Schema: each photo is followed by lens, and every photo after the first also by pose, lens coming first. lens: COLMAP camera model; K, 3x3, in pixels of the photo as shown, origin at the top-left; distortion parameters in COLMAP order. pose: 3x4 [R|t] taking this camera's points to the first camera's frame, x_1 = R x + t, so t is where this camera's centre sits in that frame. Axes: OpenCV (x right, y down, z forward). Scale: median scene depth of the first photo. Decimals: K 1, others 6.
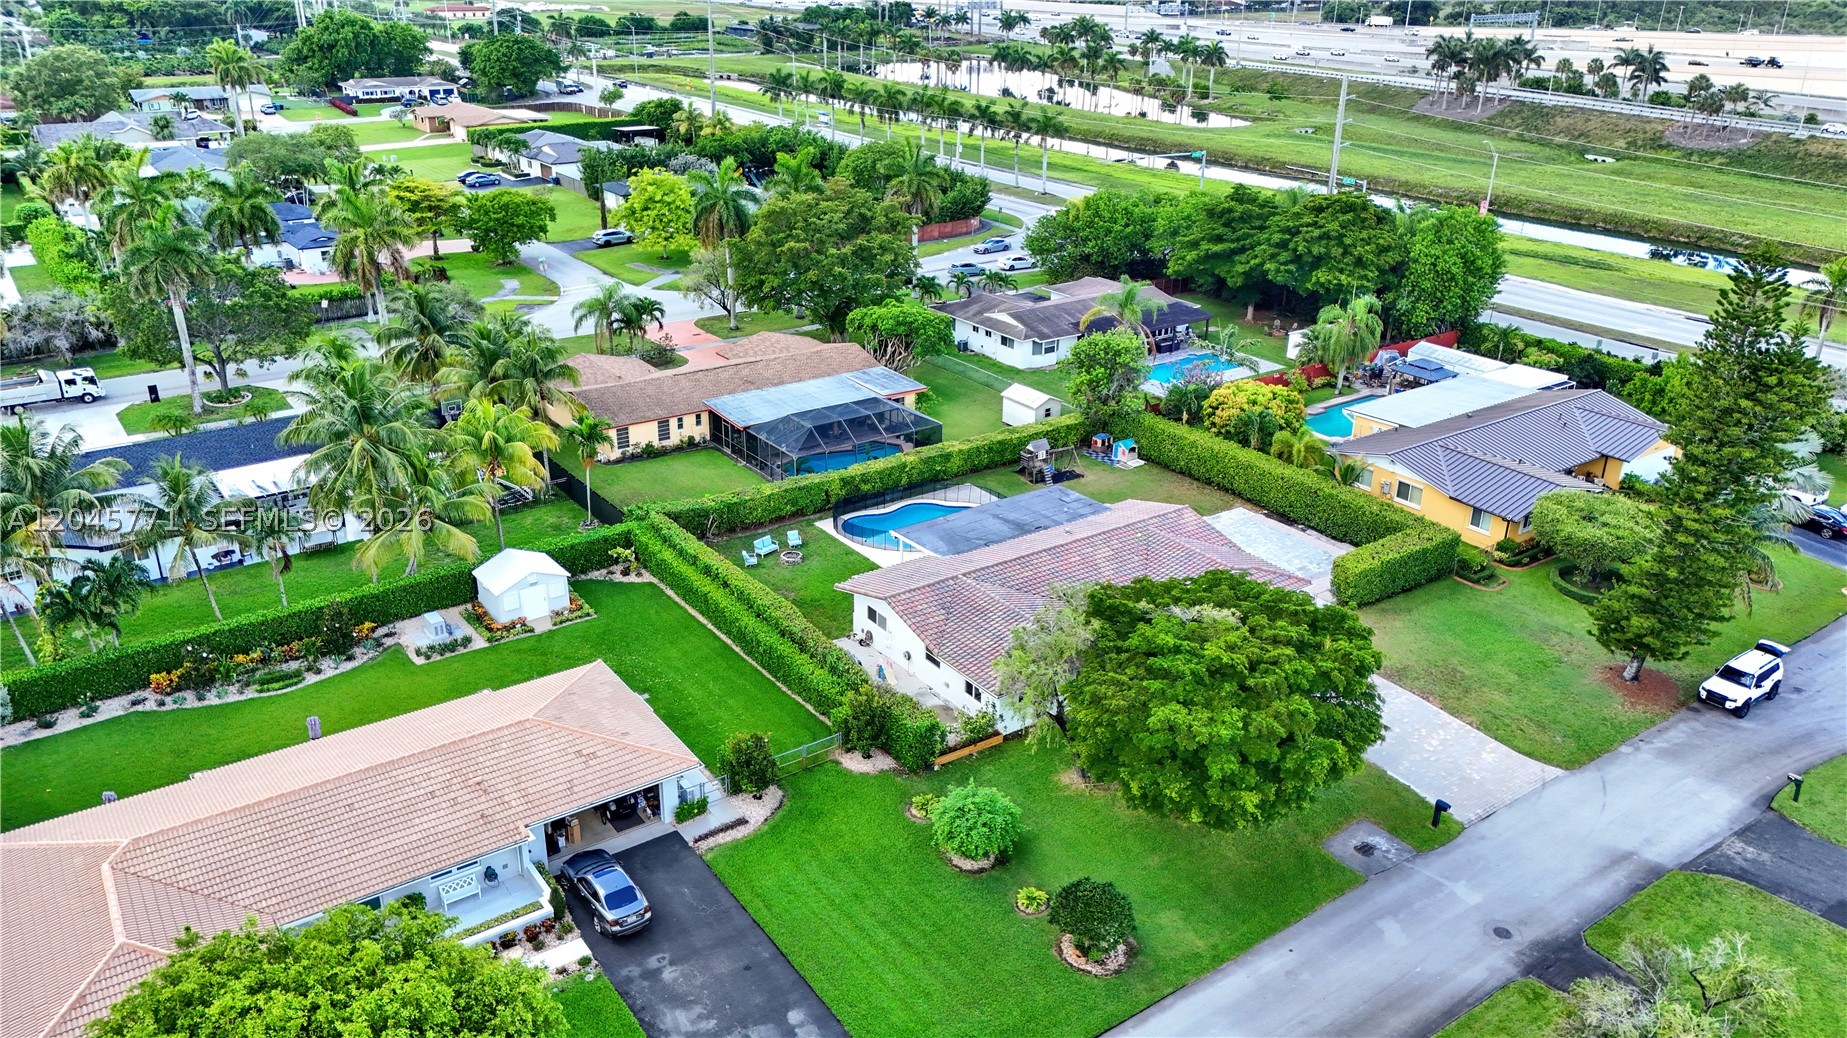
lens RADIAL K [[1346.2, 0, 916.3], [0, 1346.2, 518.5], [0, 0, 1]] dist [0.071197, -0.092548]
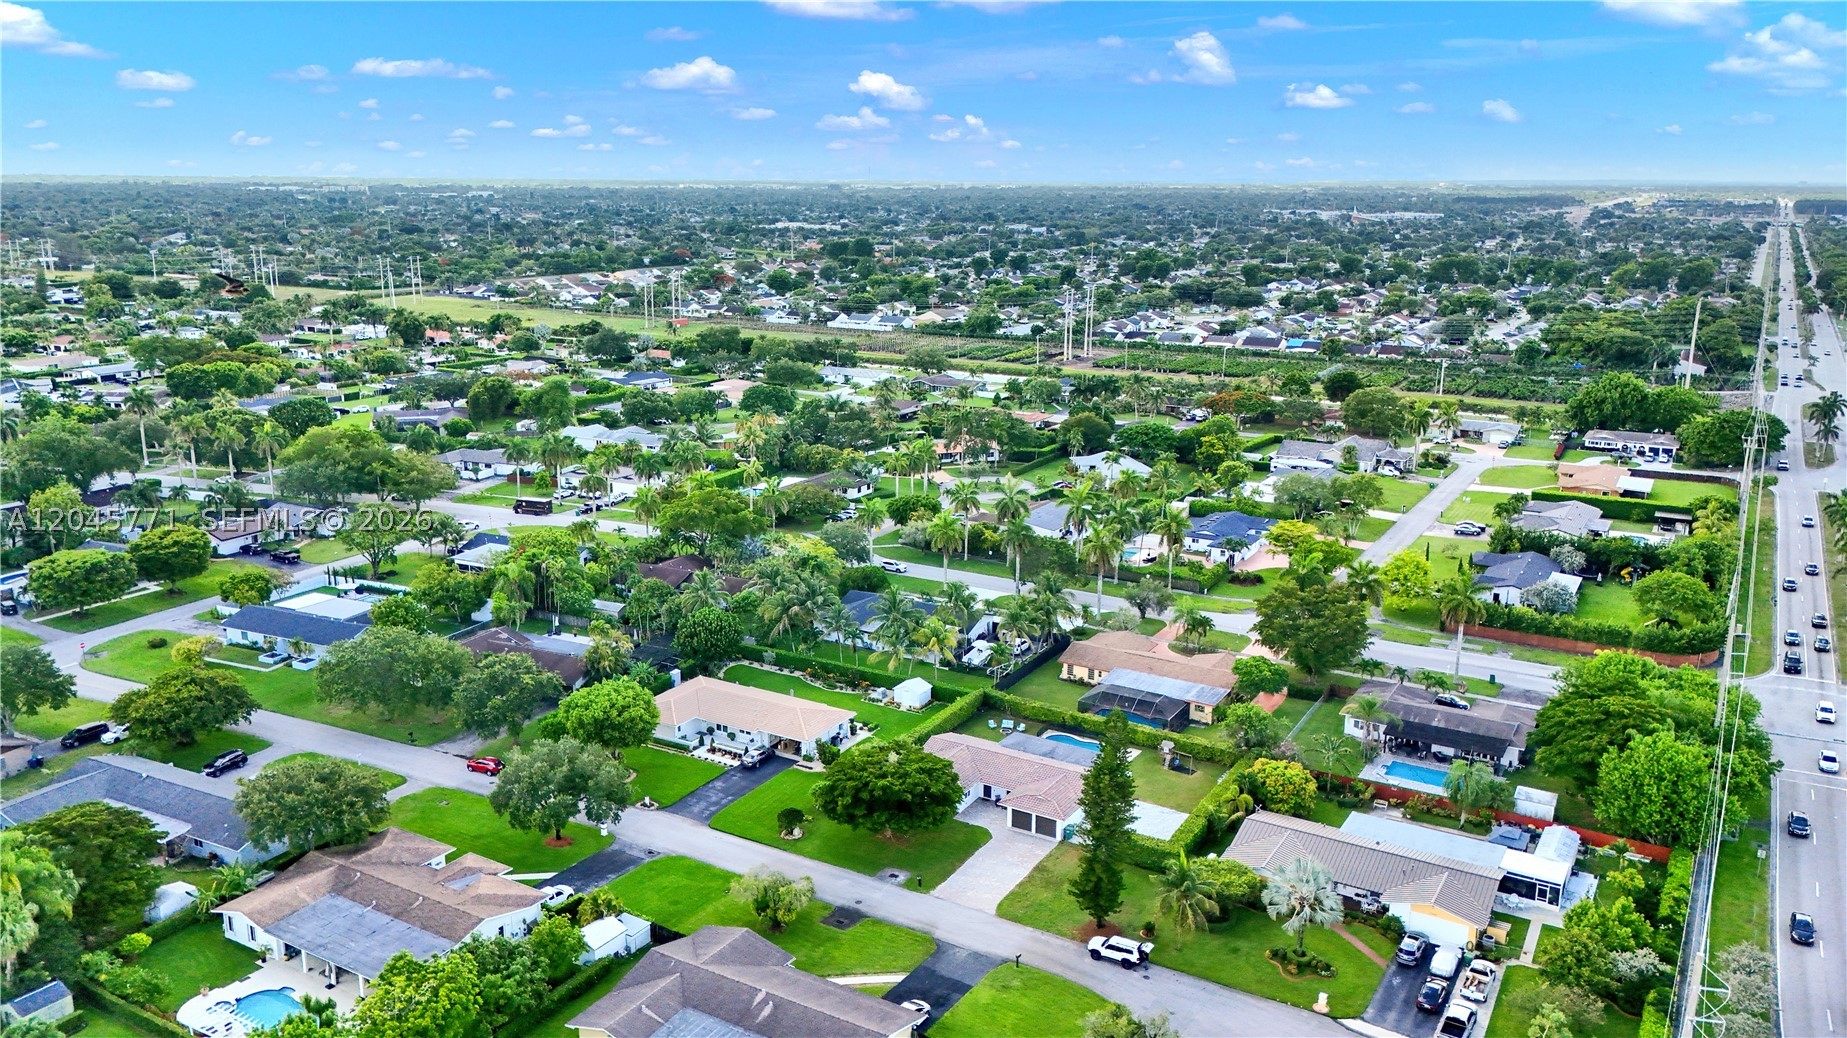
lens RADIAL K [[1353.4, 0, 920.1], [0, 1353.4, 513.9], [0, 0, 1]] dist [0.089174, -0.111323]
pose [[0.410917, 0.207541, -0.887735, 1.391831], [-0.363247, 0.930384, 0.049371, -0.288212], [0.836181, 0.302180, 0.457699, -0.151075]]
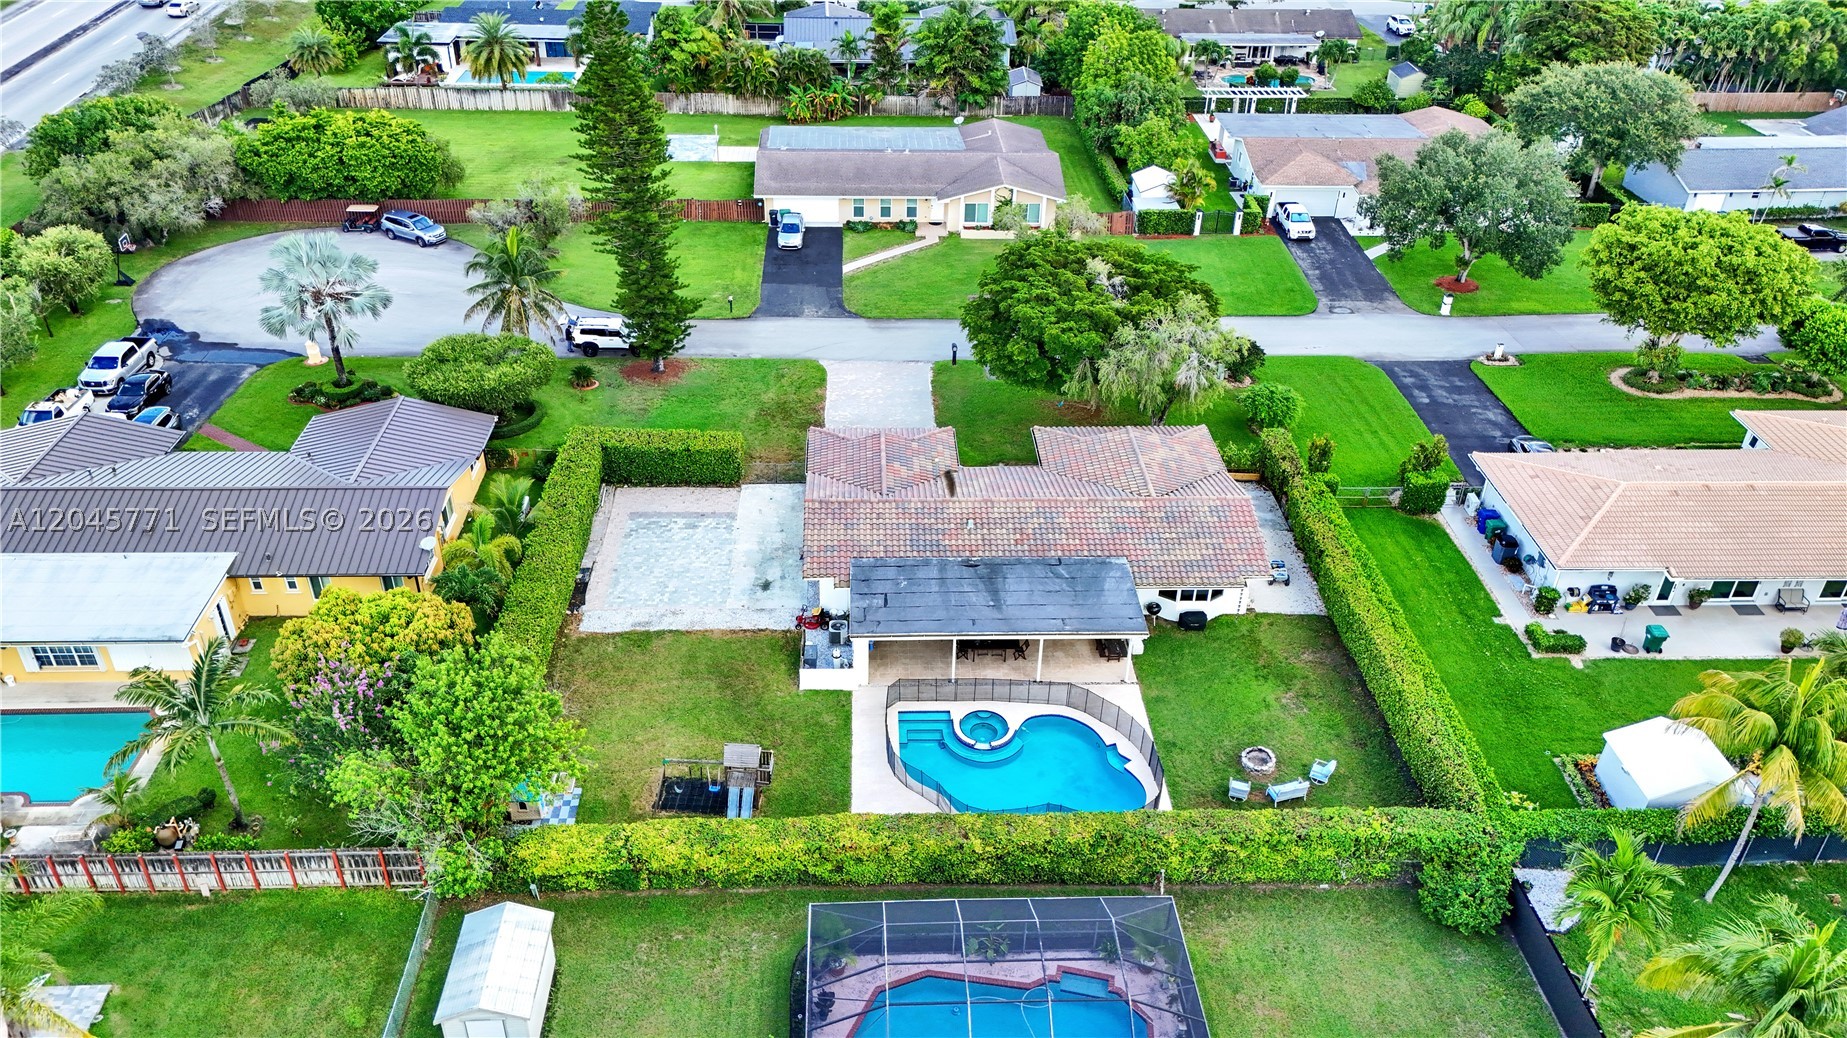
lens RADIAL K [[1353.4, 0, 920.1], [0, 1353.4, 513.9], [0, 0, 1]] dist [0.089174, -0.111323]
pose [[-0.843810, -0.309977, 0.438062, -0.177710], [0.186281, 0.596354, 0.780808, -0.513510], [-0.503273, 0.740457, -0.445467, 1.092135]]
